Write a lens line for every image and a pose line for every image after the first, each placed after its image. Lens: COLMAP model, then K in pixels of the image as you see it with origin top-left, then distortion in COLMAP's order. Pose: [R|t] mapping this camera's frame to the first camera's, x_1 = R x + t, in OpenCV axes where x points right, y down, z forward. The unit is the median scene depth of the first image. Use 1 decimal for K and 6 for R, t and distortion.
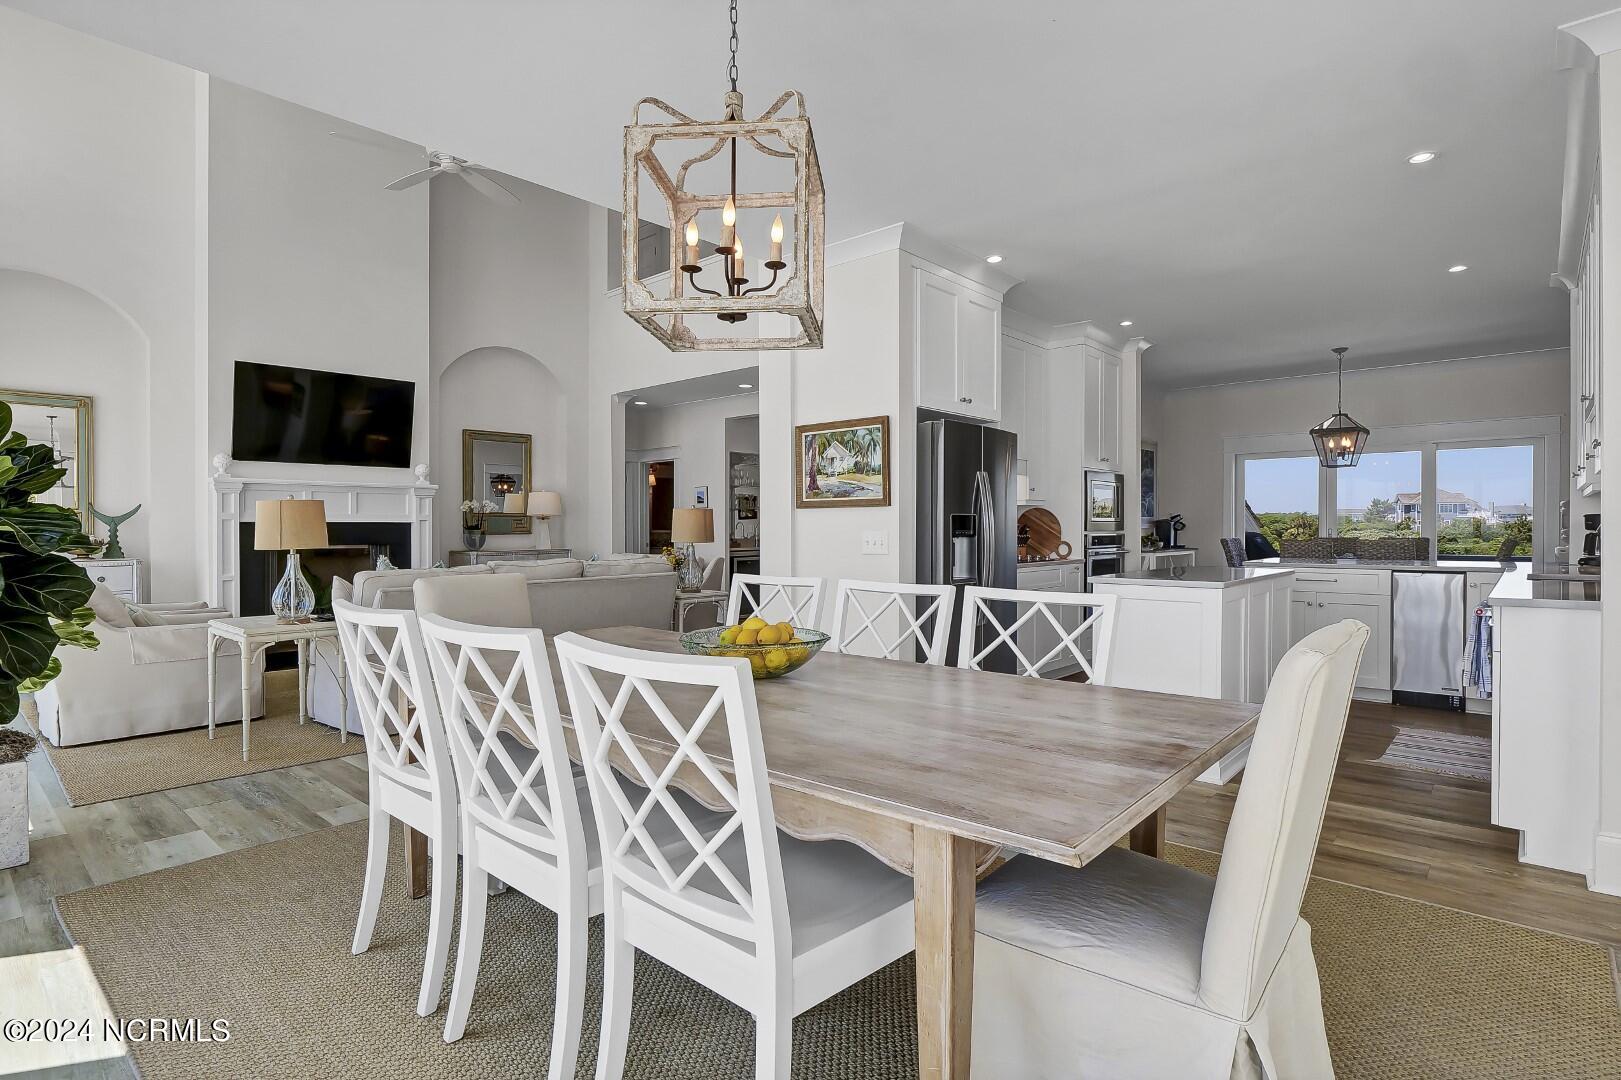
lens RADIAL K [[808.1, 0, 825.1], [0, 808.1, 534.1], [0, 0, 1]] dist [-0.014692, -0.001034]
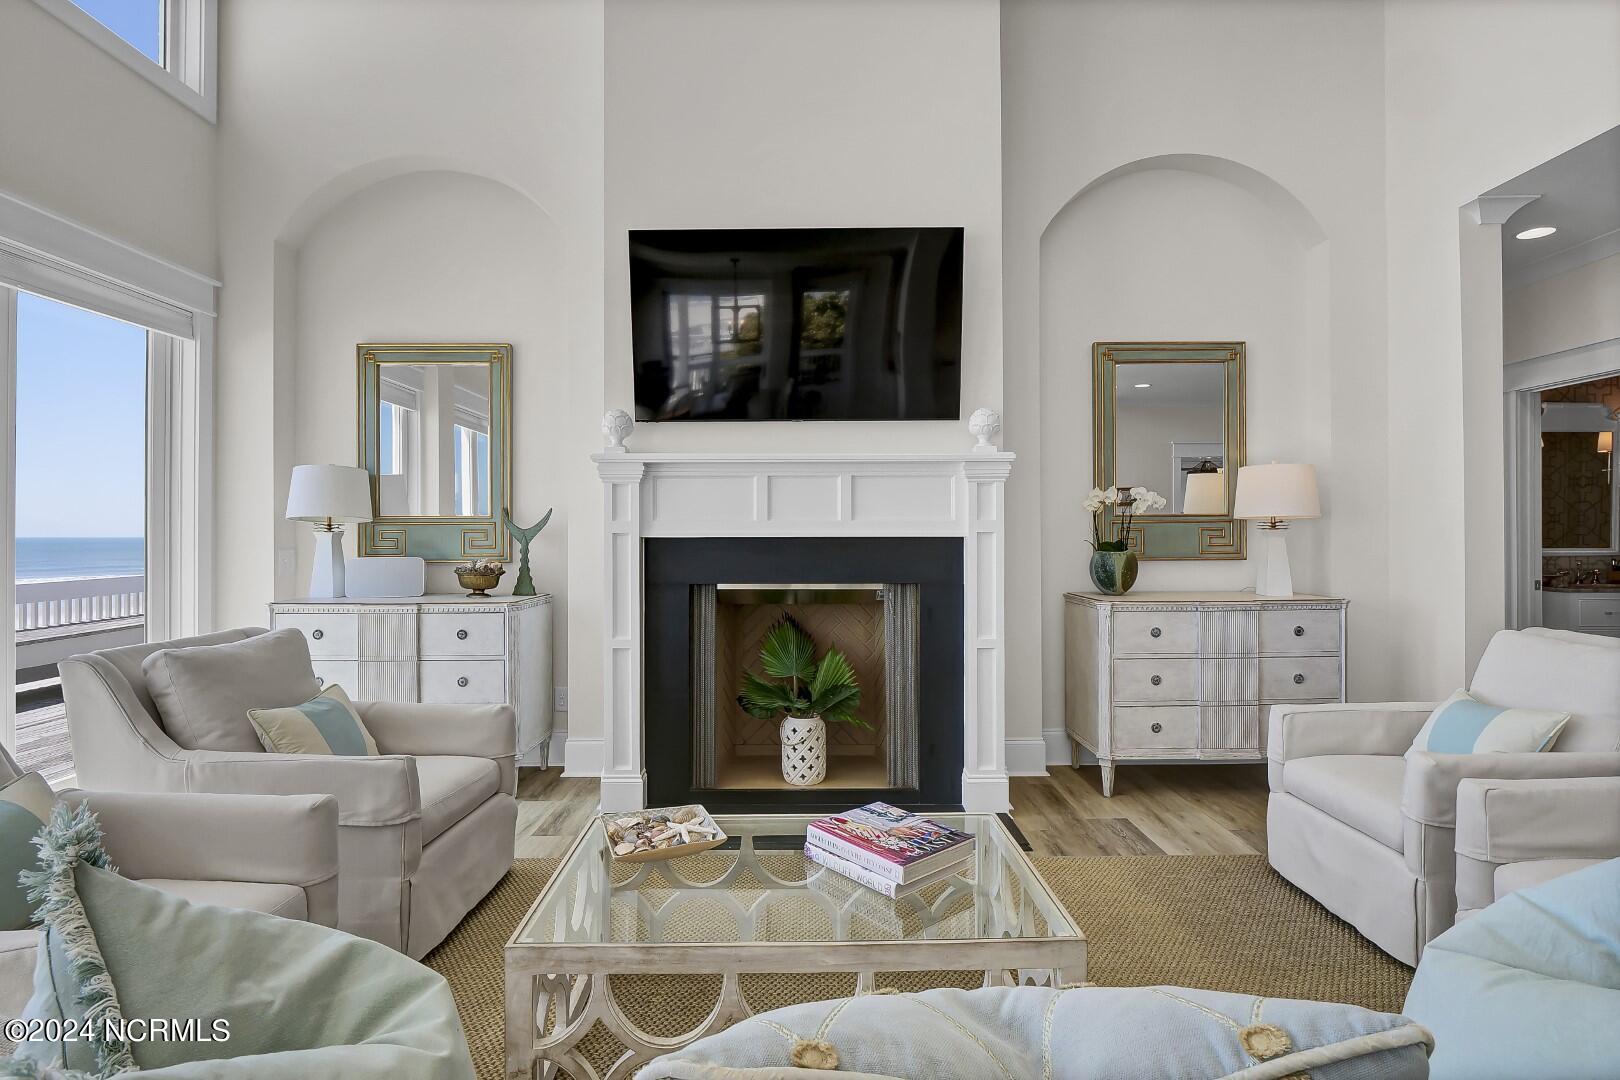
lens RADIAL K [[799.0, 0, 810.0], [0, 799.0, 540.0], [0, 0, 1]] dist [0.001642, -0.000141]
pose [[0.662640, -0.002441, -0.748934, -0.204289], [-0.001870, 0.999986, -0.004913, -0.009205], [0.748936, 0.004656, 0.662626, 0.560715]]
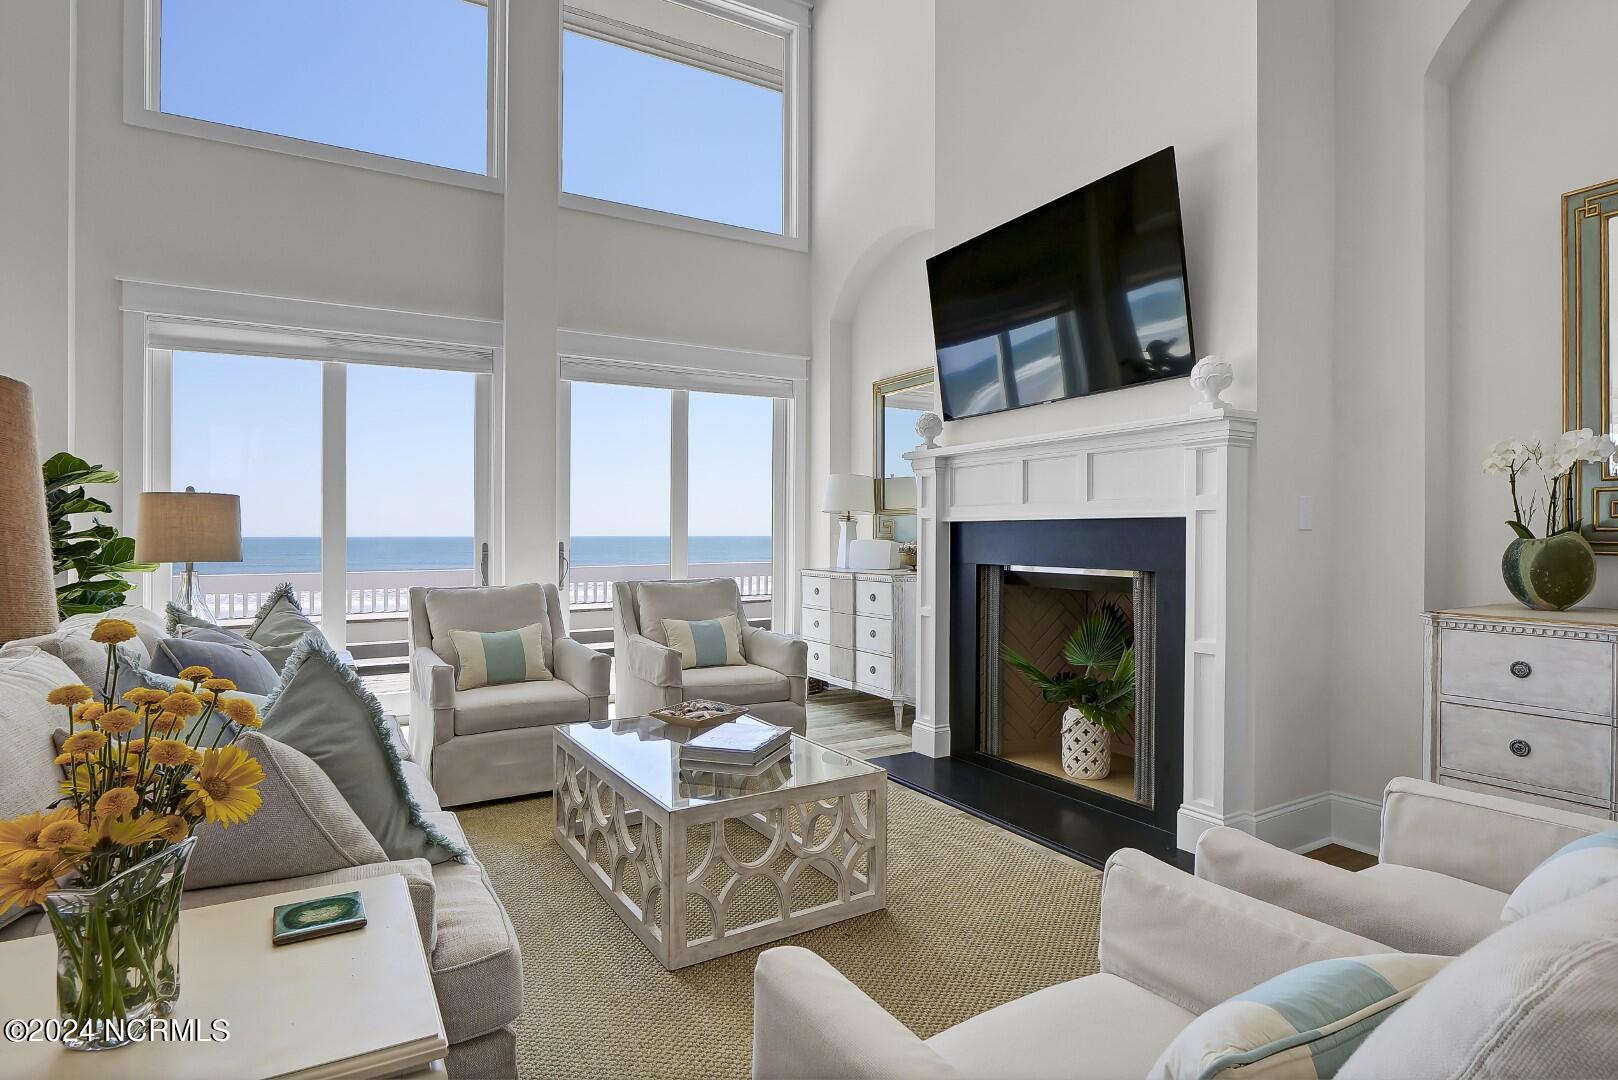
lens RADIAL K [[863.9, 0, 833.5], [0, 863.9, 534.4], [0, 0, 1]] dist [0.000429, 0.000254]
pose [[-0.311578, 0.003811, -0.950213, -0.067854], [0.000489, 0.999992, 0.003850, -0.007134], [0.950220, 0.000735, -0.311578, 0.855834]]
